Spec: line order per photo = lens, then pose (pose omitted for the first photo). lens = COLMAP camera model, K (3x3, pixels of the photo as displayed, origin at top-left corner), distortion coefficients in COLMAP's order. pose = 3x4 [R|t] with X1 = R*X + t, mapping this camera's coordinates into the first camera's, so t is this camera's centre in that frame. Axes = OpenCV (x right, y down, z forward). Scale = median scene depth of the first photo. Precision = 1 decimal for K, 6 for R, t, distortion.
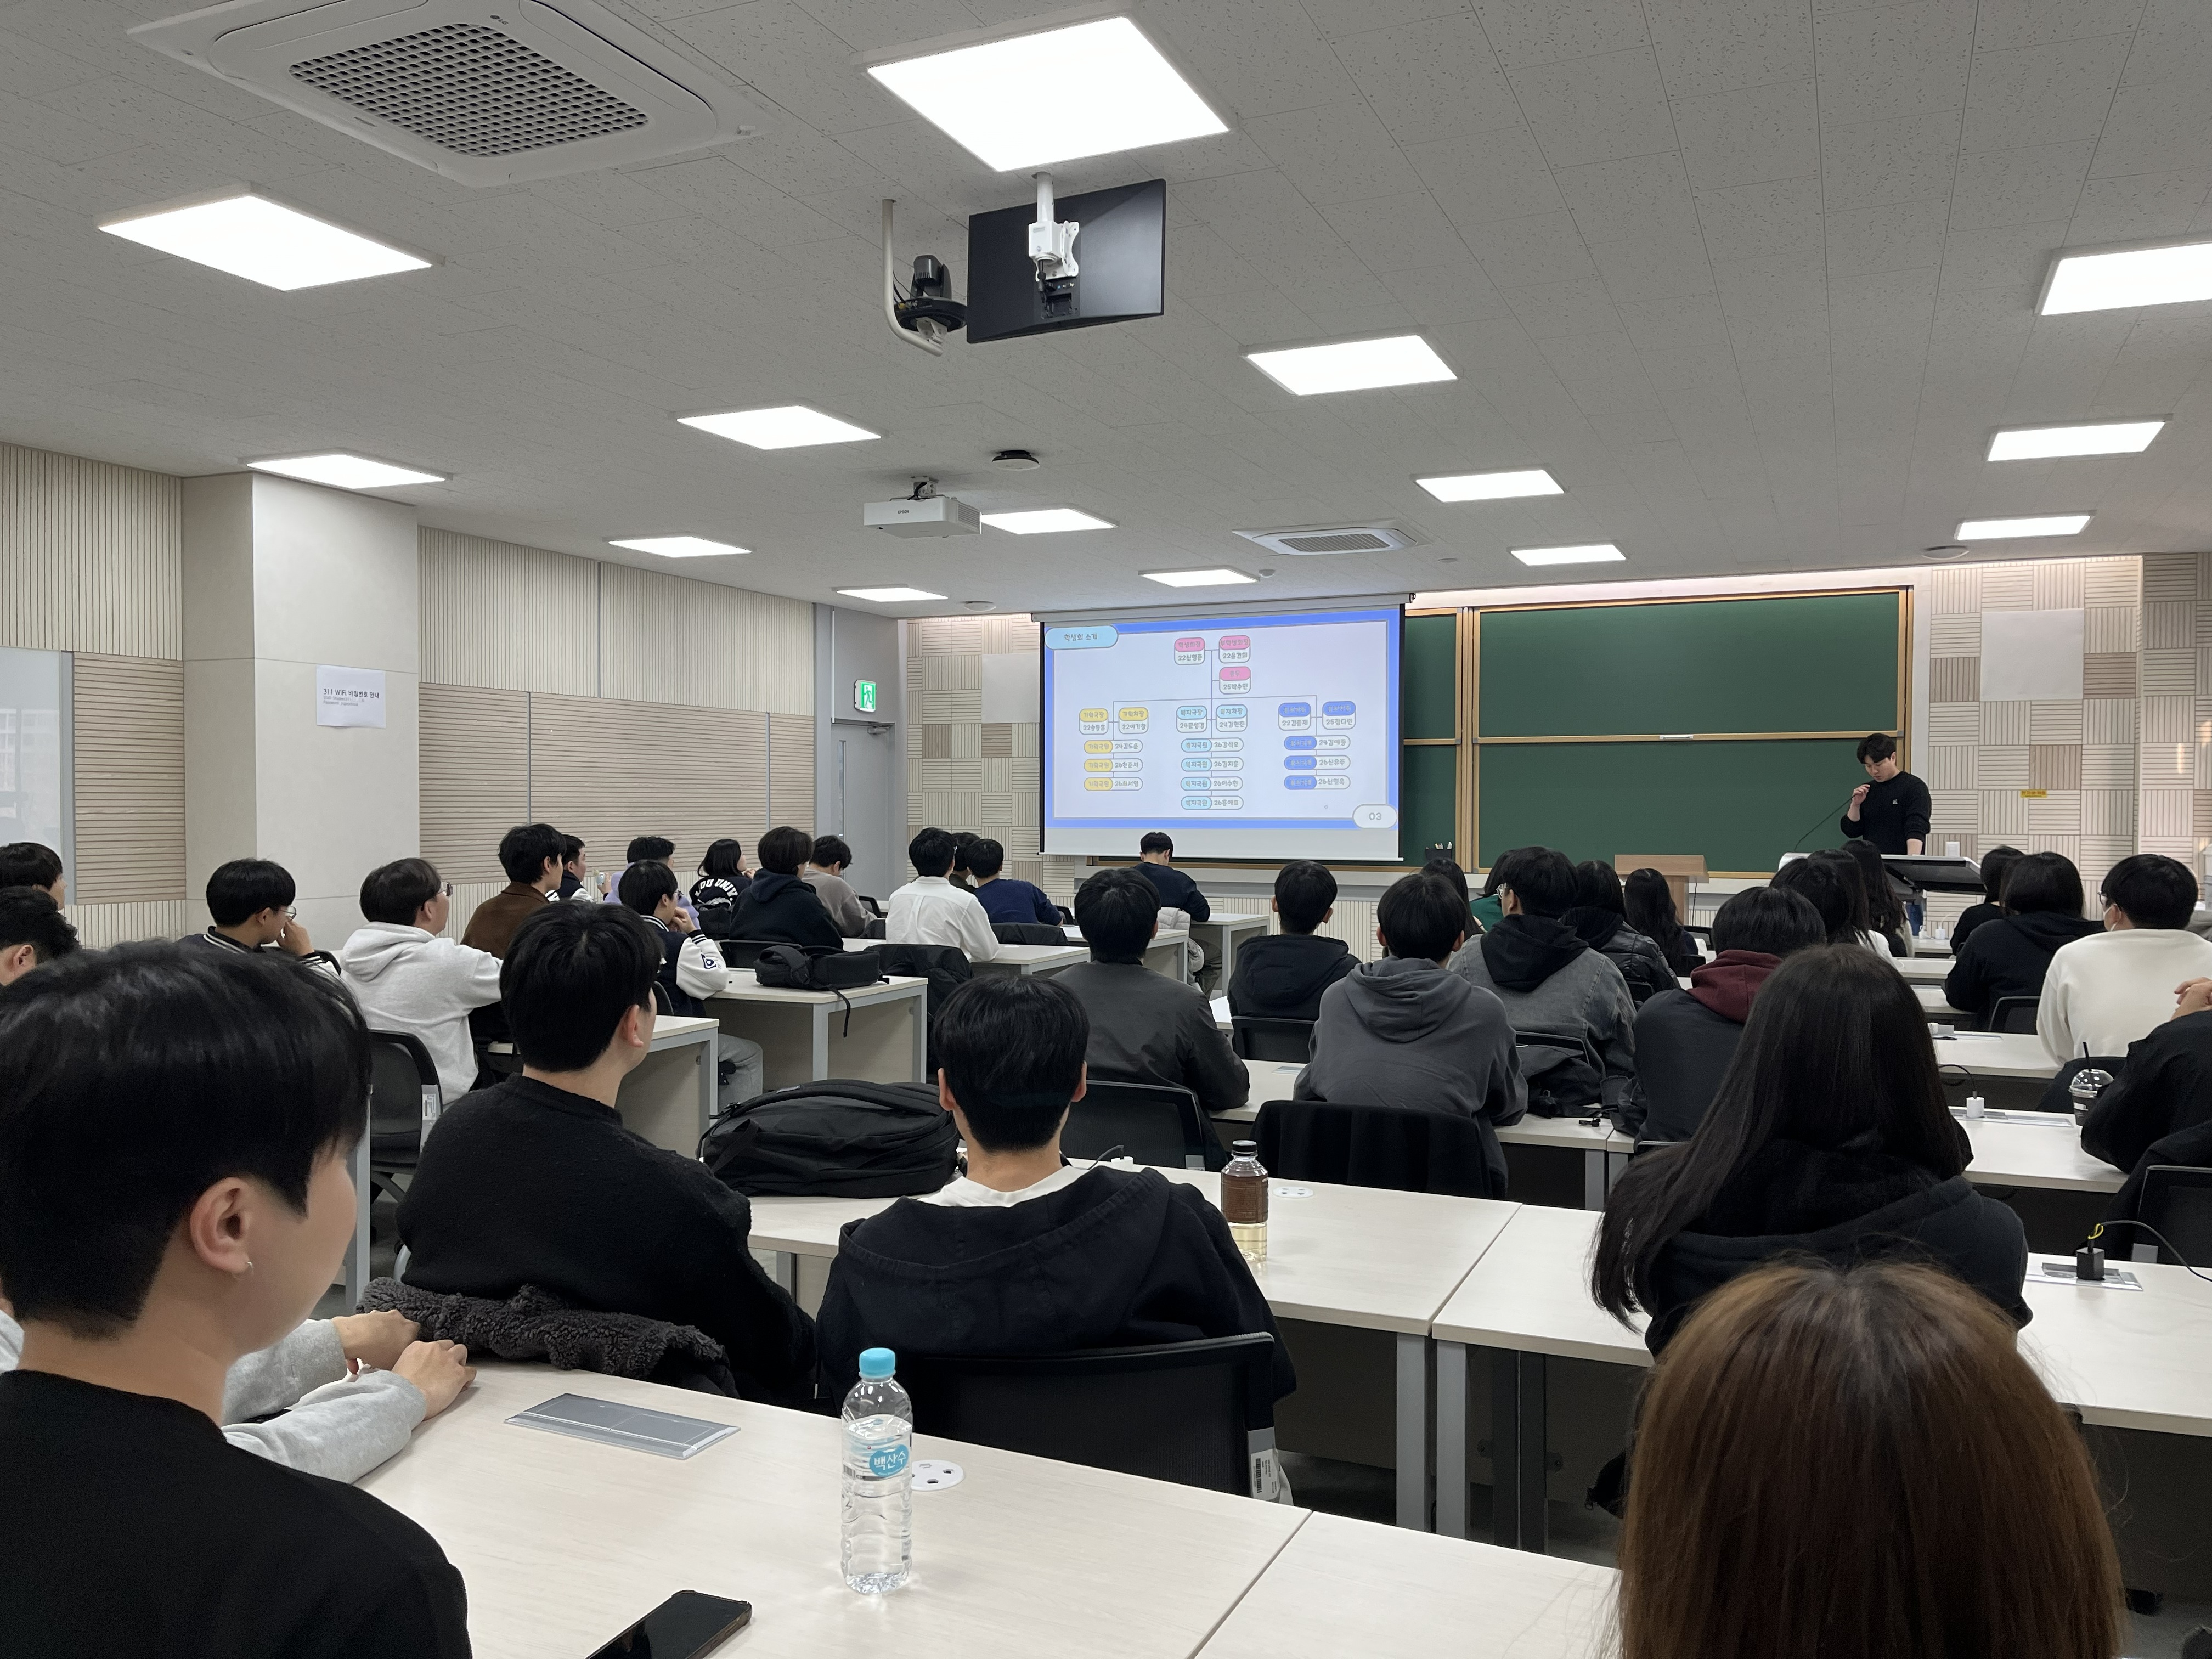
lens RADIAL K [[1670.1, 0, 1102.5], [0, 1670.1, 841.7], [0, 0, 1]] dist [0.052873, -0.045958]
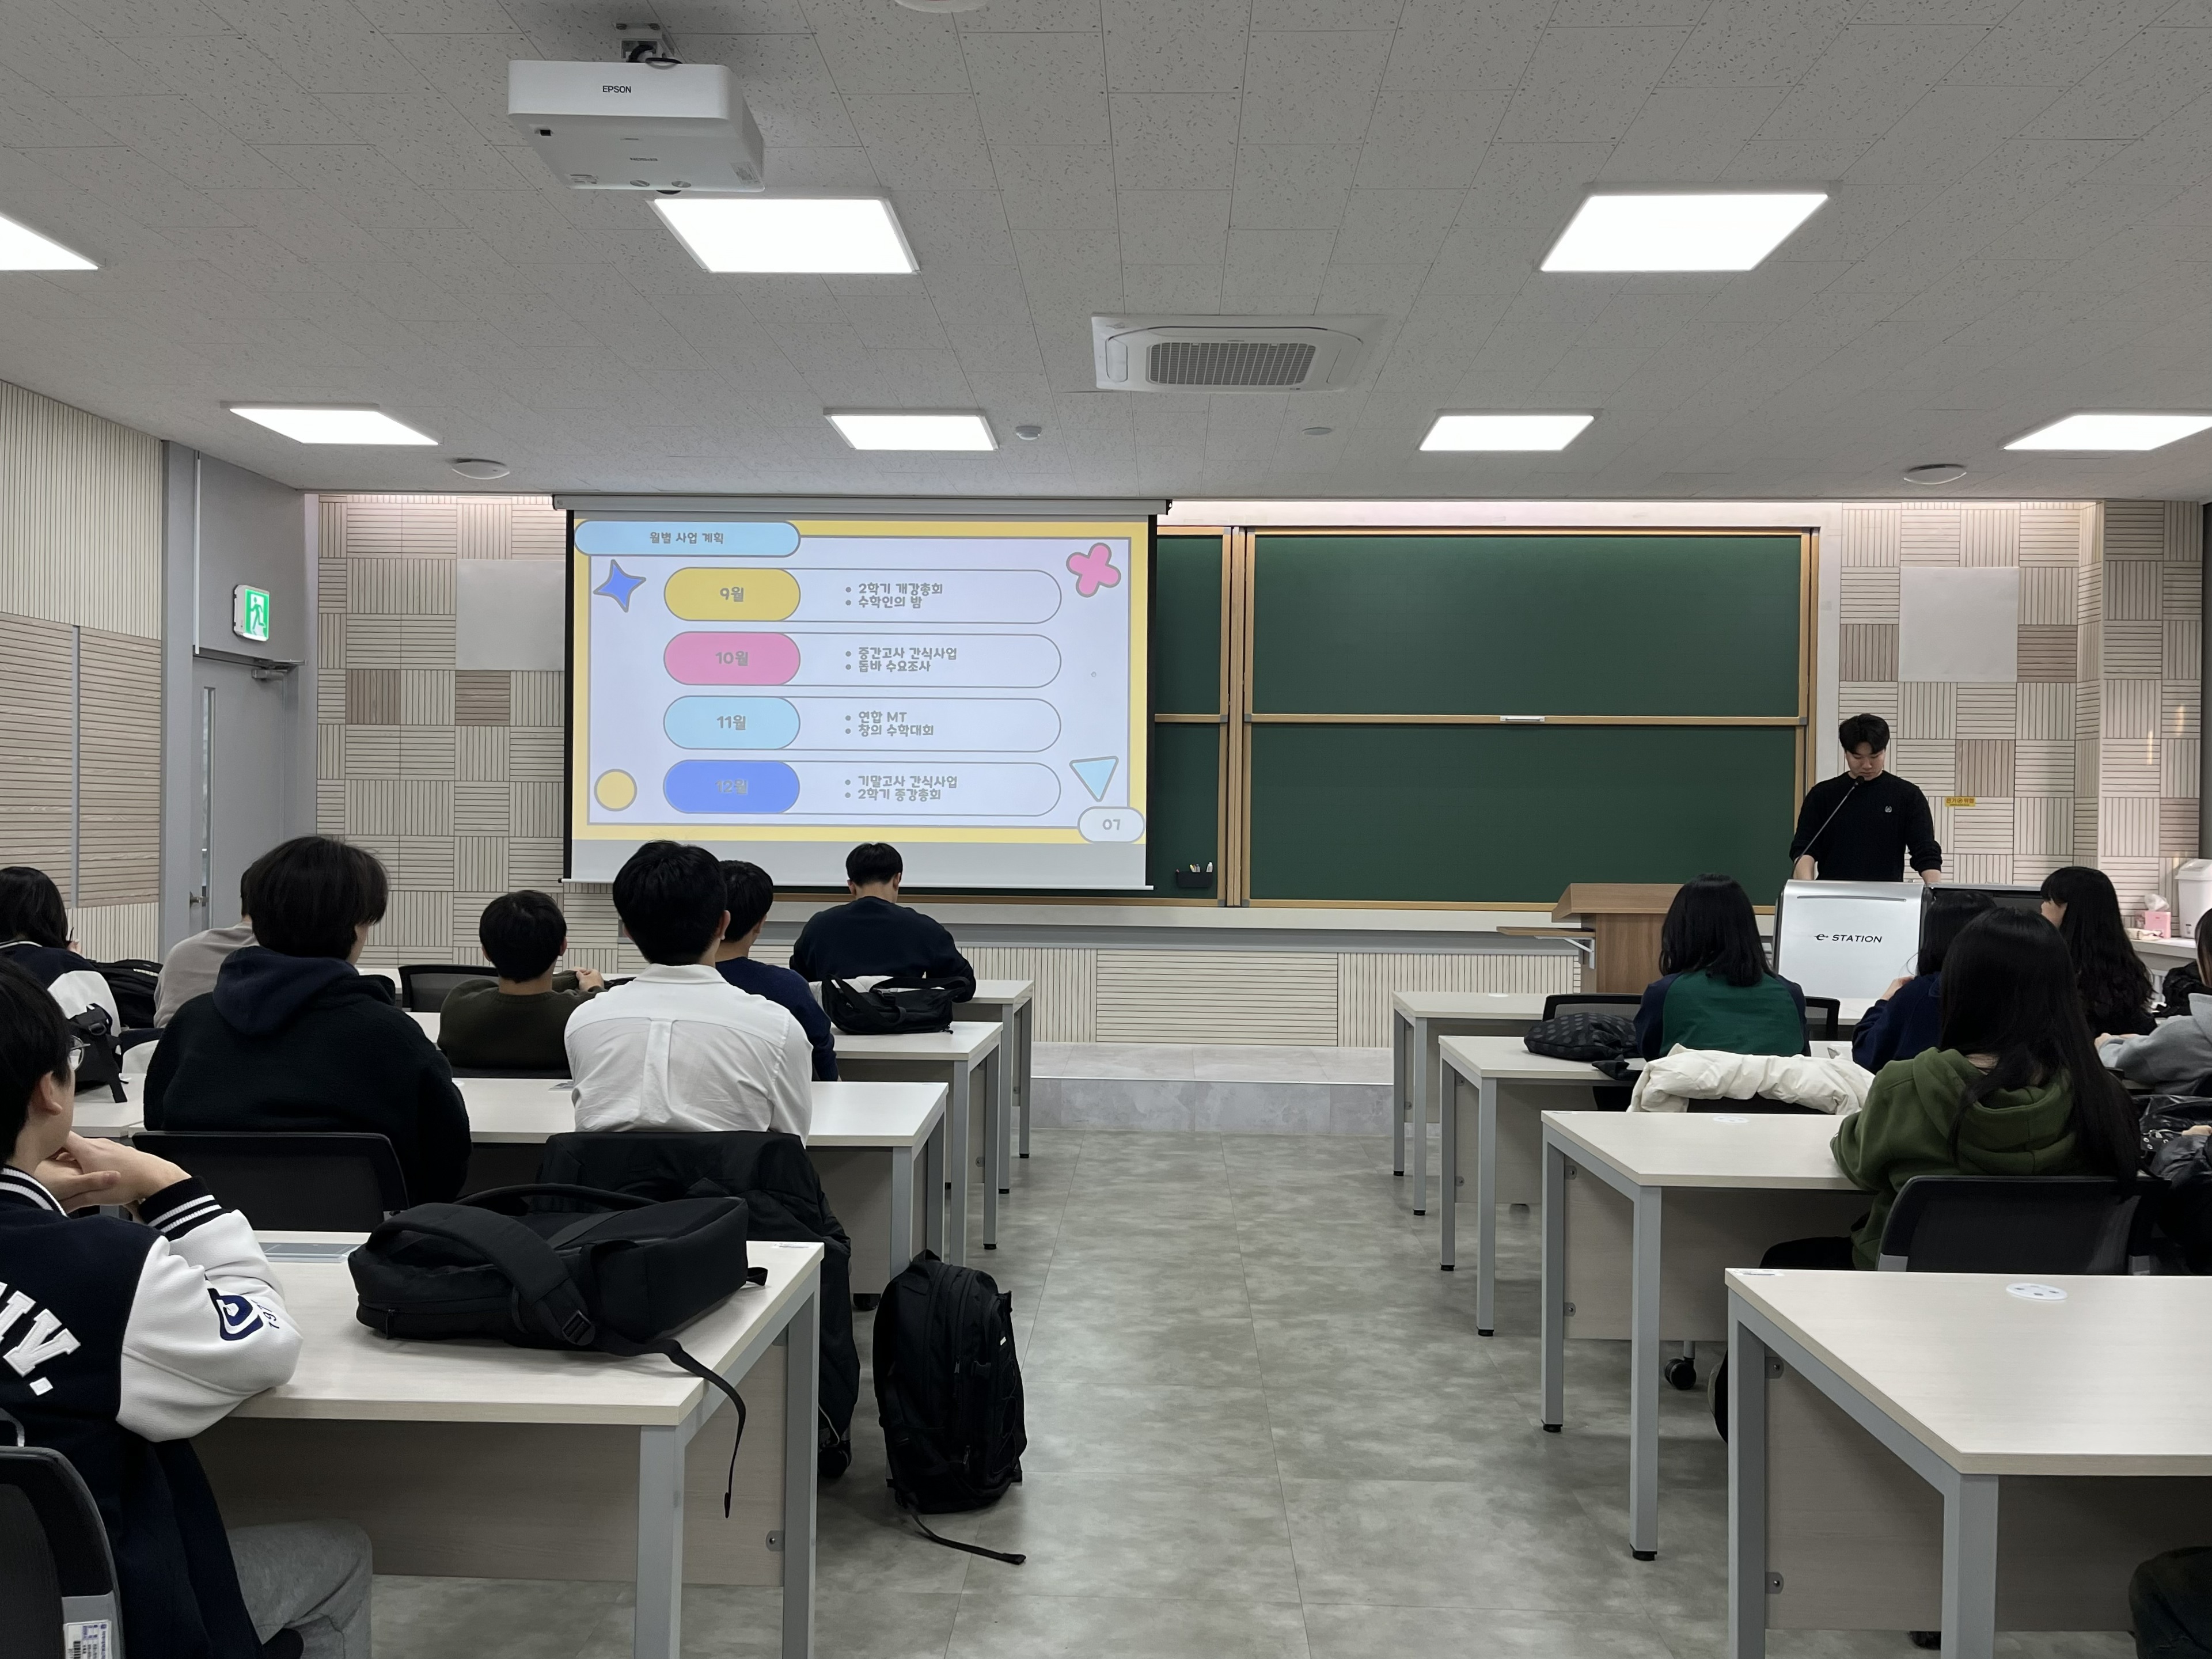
lens RADIAL K [[1755.5, 0, 1103.6], [0, 1755.5, 837.2], [0, 0, 1]] dist [0.044389, -0.021760]
pose [[0.926056, 0.004729, 0.377357, -0.126342], [-0.000951, 0.999948, -0.010197, -0.003199], [-0.377385, 0.009084, 0.926012, 0.395319]]
